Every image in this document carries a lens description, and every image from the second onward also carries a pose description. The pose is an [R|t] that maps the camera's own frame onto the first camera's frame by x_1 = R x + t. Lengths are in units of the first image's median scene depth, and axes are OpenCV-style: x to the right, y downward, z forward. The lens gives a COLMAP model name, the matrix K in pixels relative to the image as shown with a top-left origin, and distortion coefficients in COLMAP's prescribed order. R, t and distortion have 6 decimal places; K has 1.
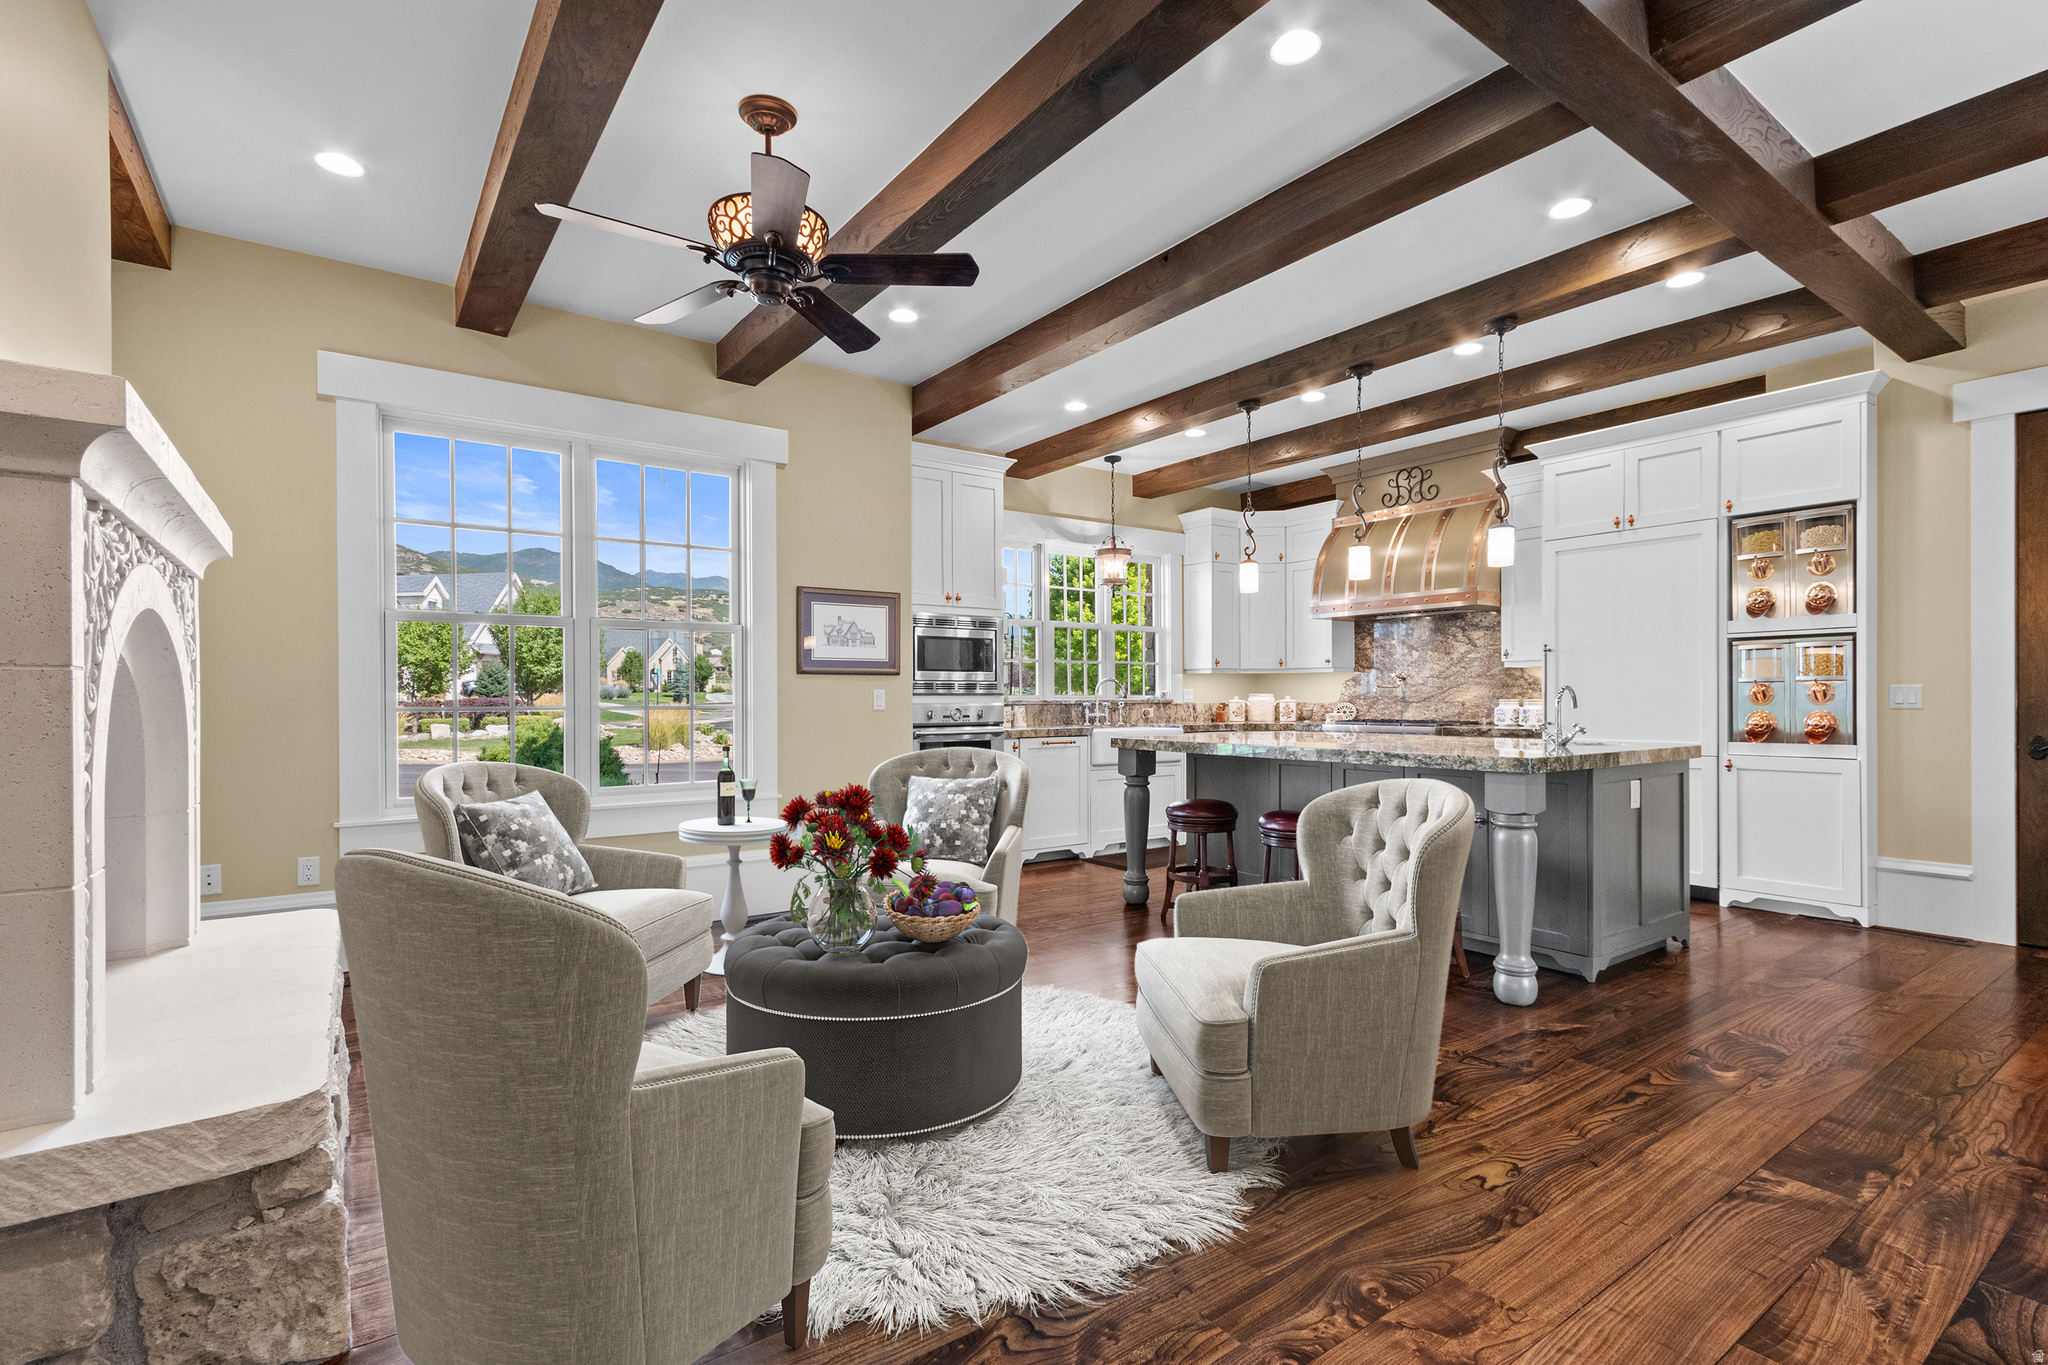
lens RADIAL K [[946.1, 0, 1017.9], [0, 946.1, 694.6], [0, 0, 1]] dist [0.002410, 0.000386]
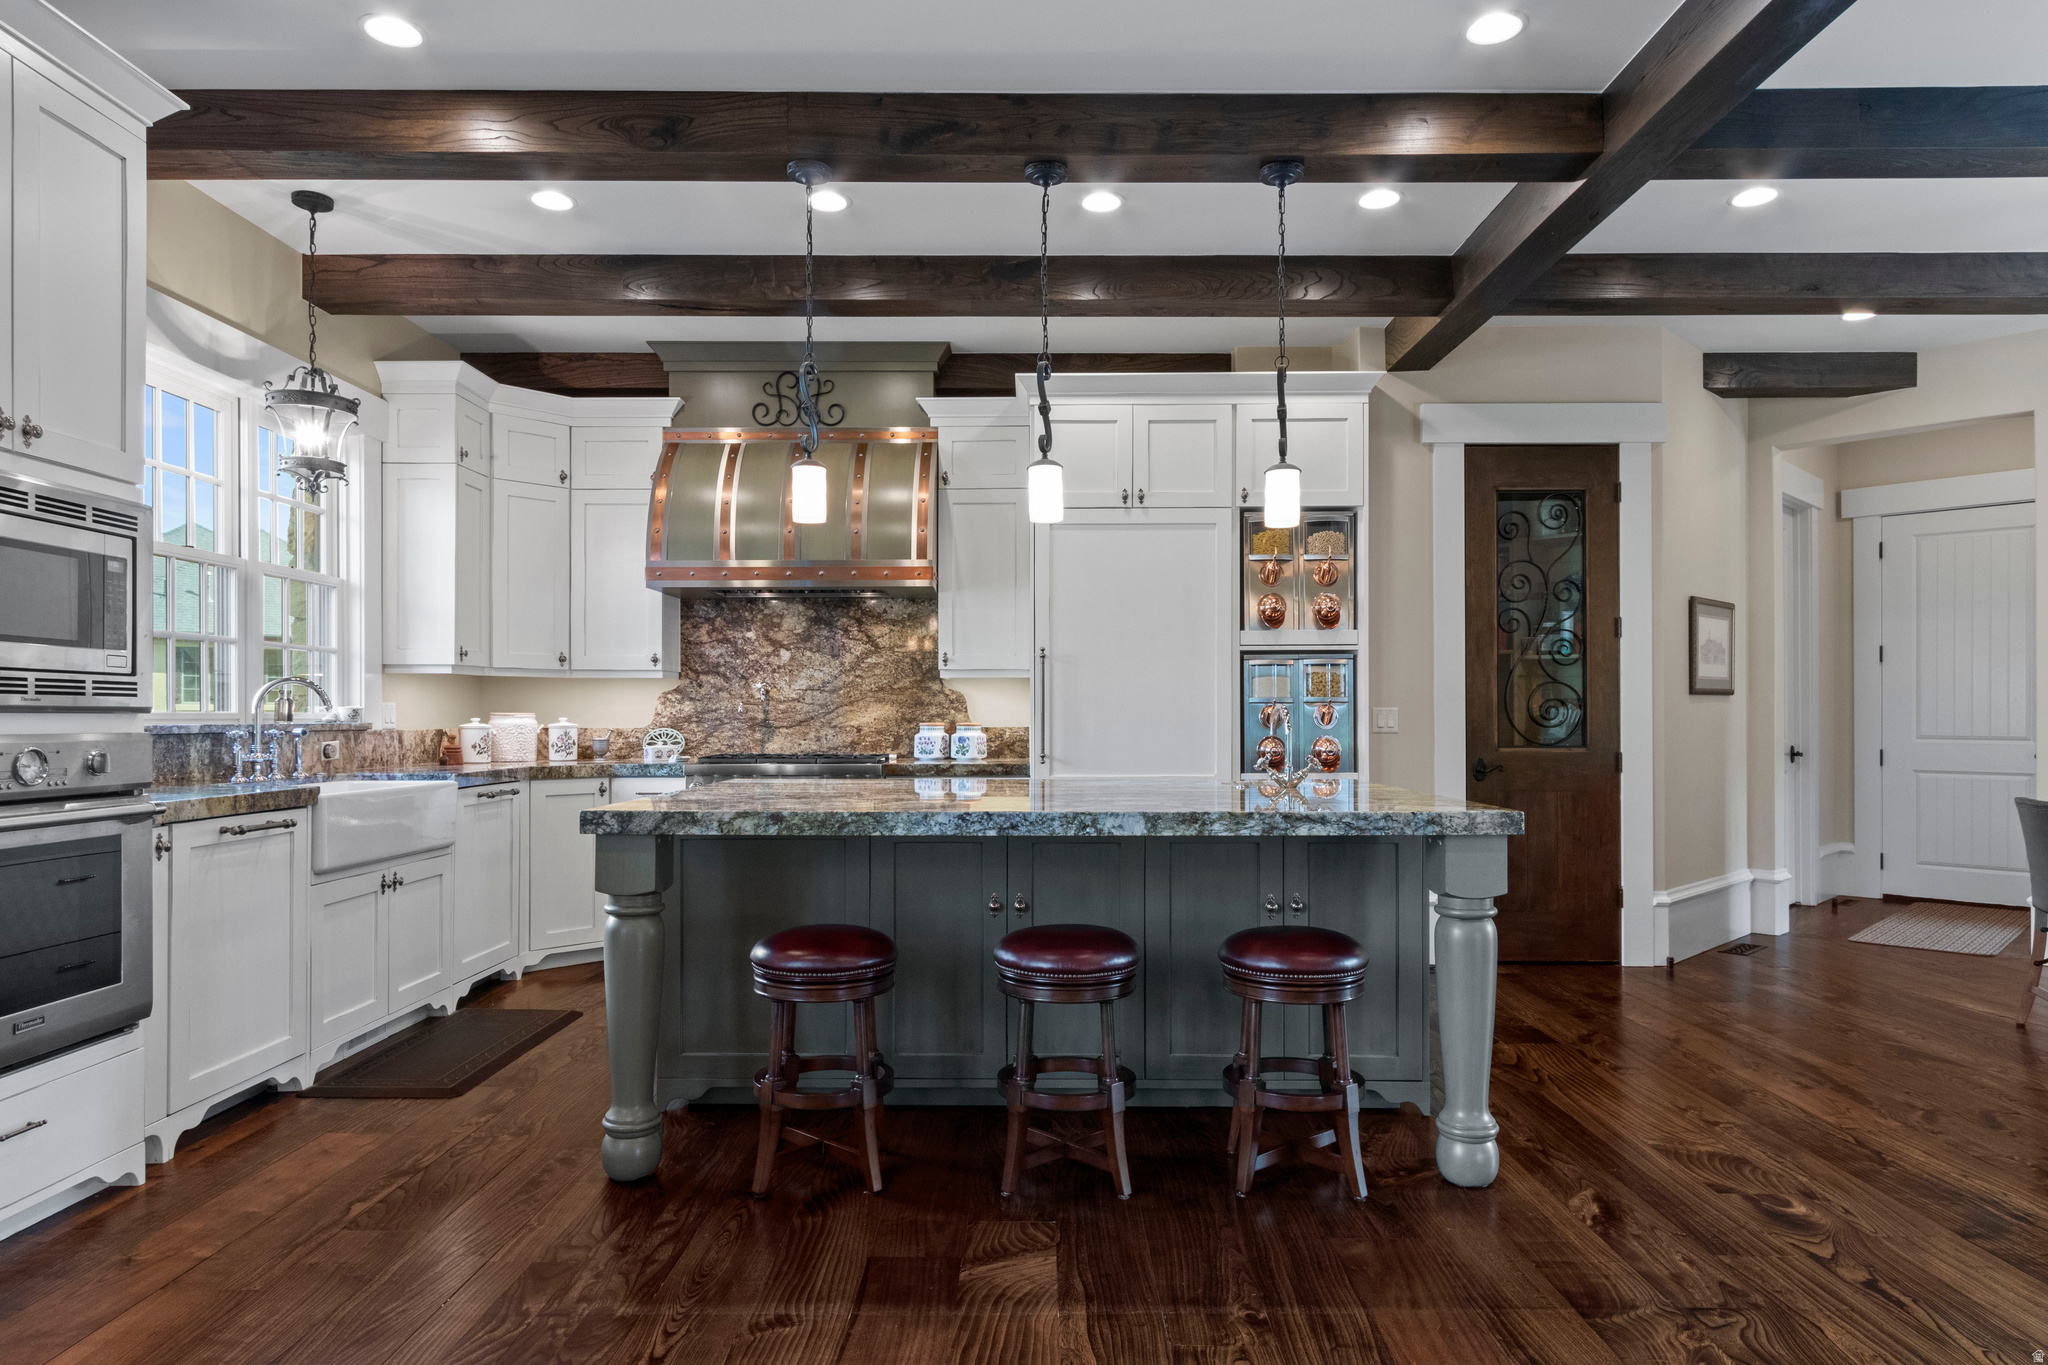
lens RADIAL K [[1218.6, 0, 1032.8], [0, 1218.6, 704.7], [0, 0, 1]] dist [0.006712, 0.001939]
pose [[0.586914, 0.011685, 0.809565, -0.225133], [-0.004416, 0.999927, -0.011230, 0.001612], [-0.809637, 0.003016, 0.586923, 0.477836]]
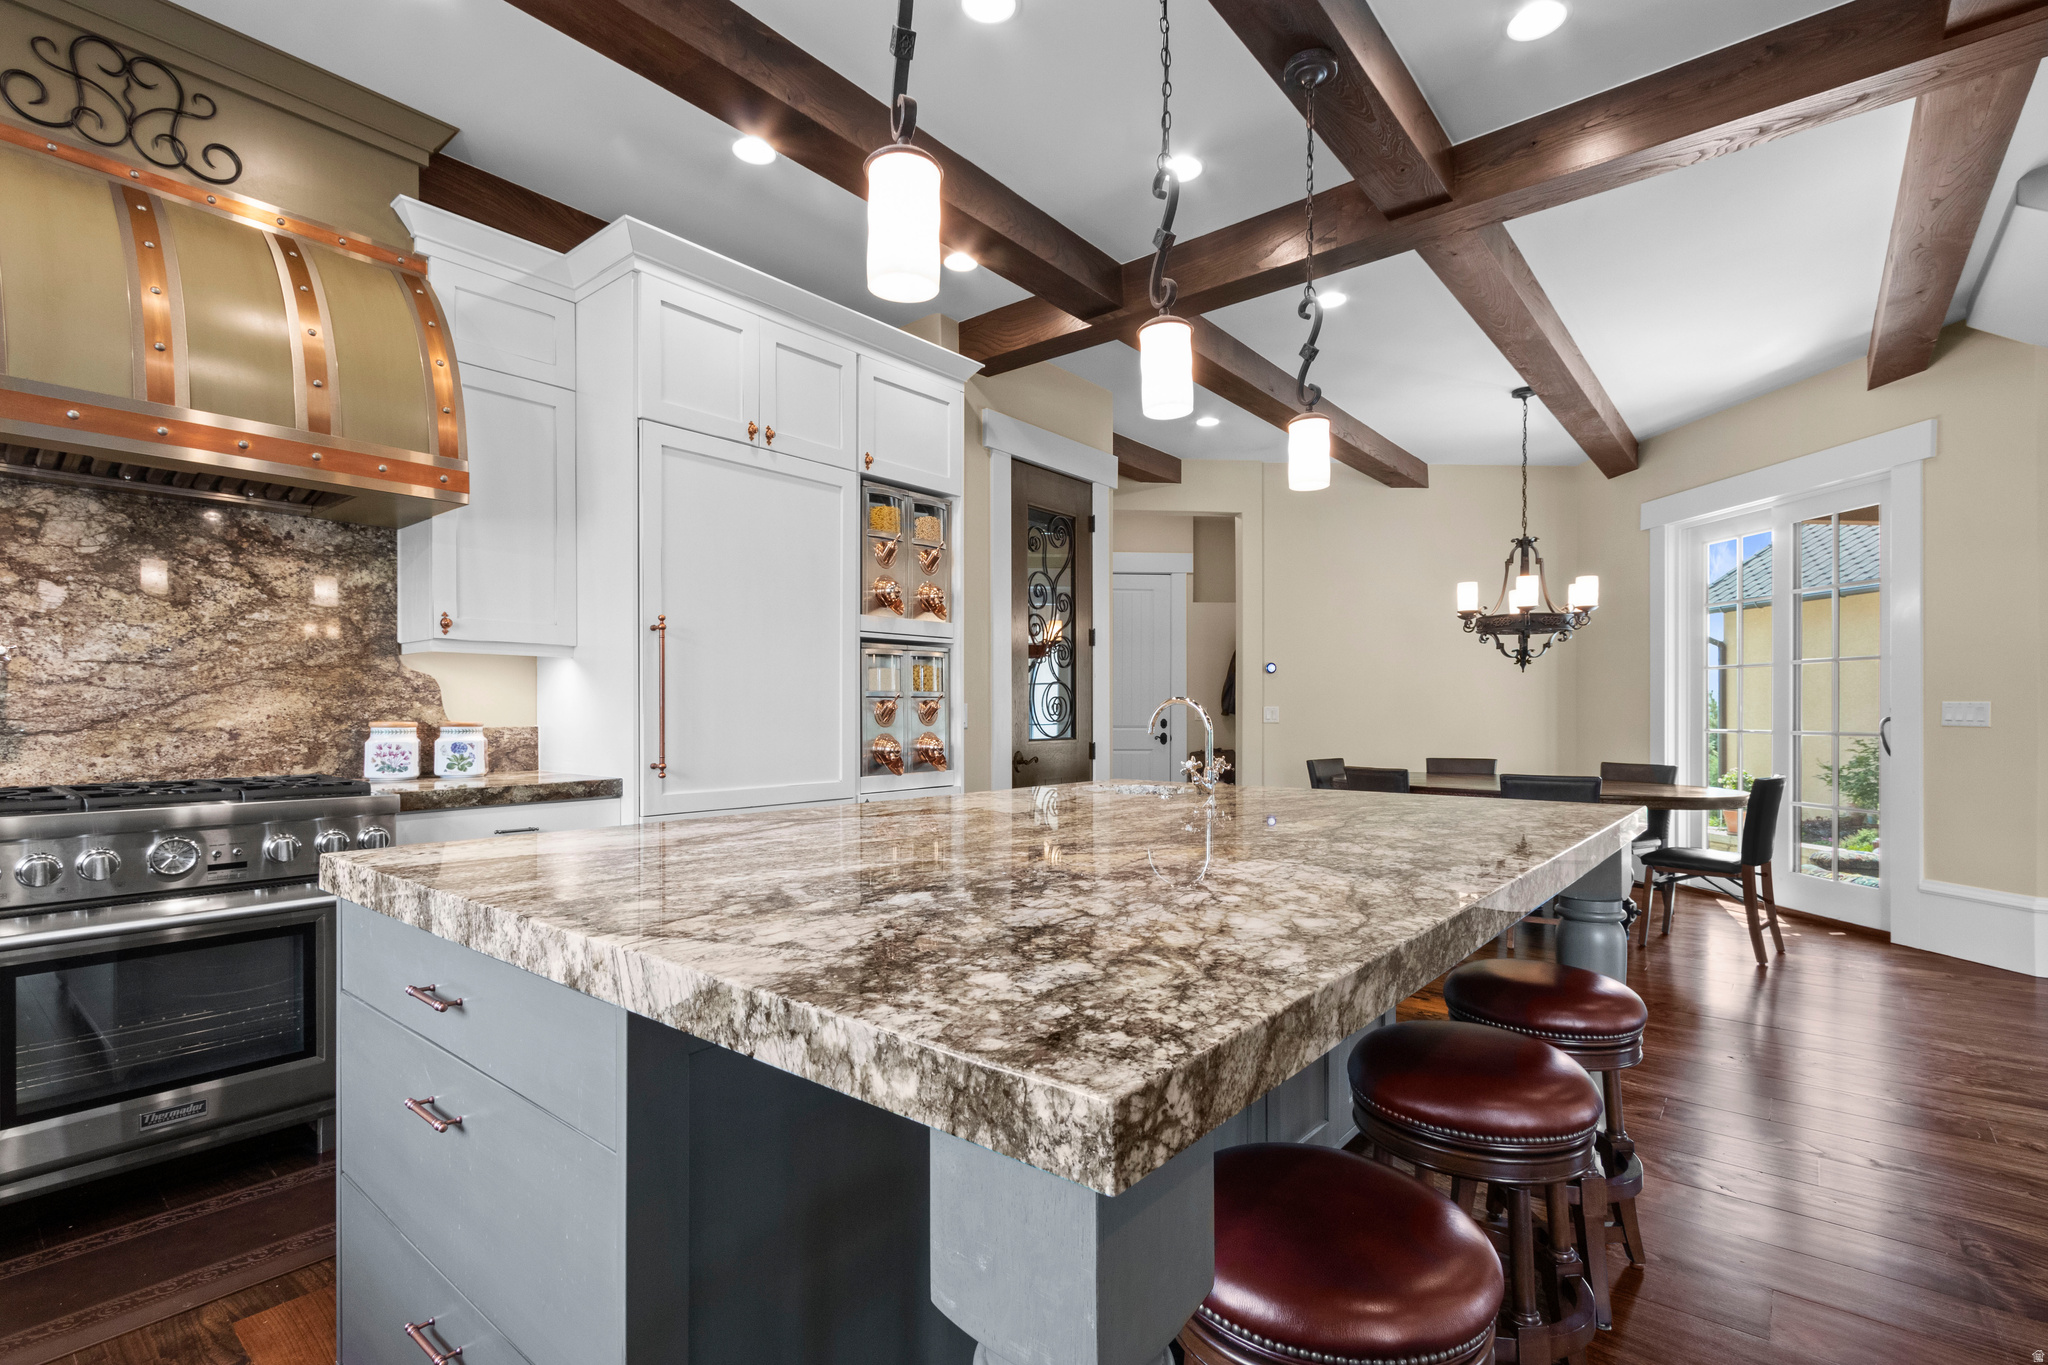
lens RADIAL K [[946.1, 0, 1019.1], [0, 946.1, 712.2], [0, 0, 1]] dist [0.002410, 0.000386]
pose [[-0.251377, 0.003466, 0.967883, 0.000852], [-0.001391, 0.999991, -0.003942, 0.002015], [-0.967888, -0.002337, -0.251370, 0.996935]]
